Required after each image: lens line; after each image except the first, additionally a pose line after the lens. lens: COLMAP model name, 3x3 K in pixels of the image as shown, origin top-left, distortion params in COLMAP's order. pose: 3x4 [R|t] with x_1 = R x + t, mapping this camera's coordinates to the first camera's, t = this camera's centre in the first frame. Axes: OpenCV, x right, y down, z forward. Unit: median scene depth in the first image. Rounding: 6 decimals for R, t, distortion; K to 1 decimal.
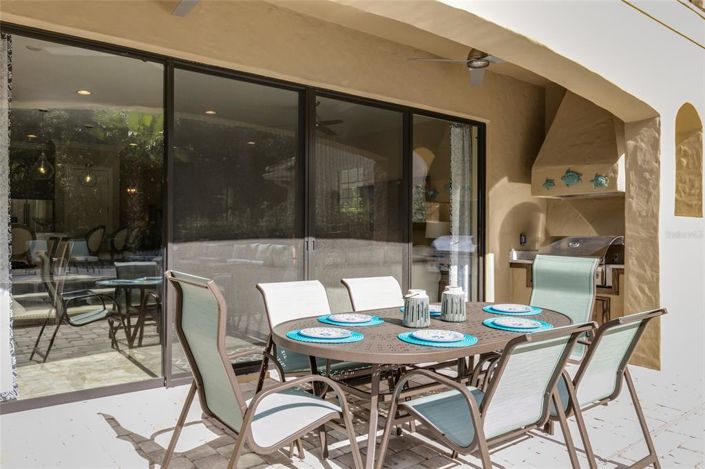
lens RADIAL K [[532.7, 0, 352.6], [0, 532.7, 231.9], [0, 0, 1]] dist [-0.001988, -0.000448]
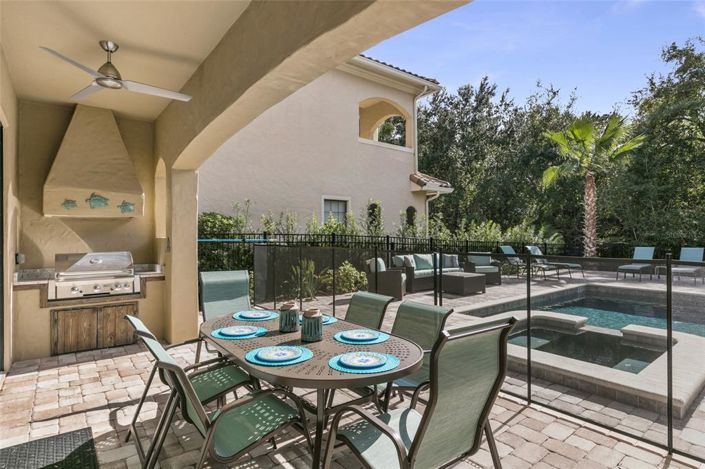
lens RADIAL K [[384.6, 0, 352.5], [0, 384.6, 234.9], [0, 0, 1]] dist [-0.001413, -0.000102]
pose [[0.015330, 0.000096, 0.999882, -0.392056], [0.007620, 0.999971, -0.000213, -0.027441], [-0.999853, 0.007622, 0.015329, 0.458498]]
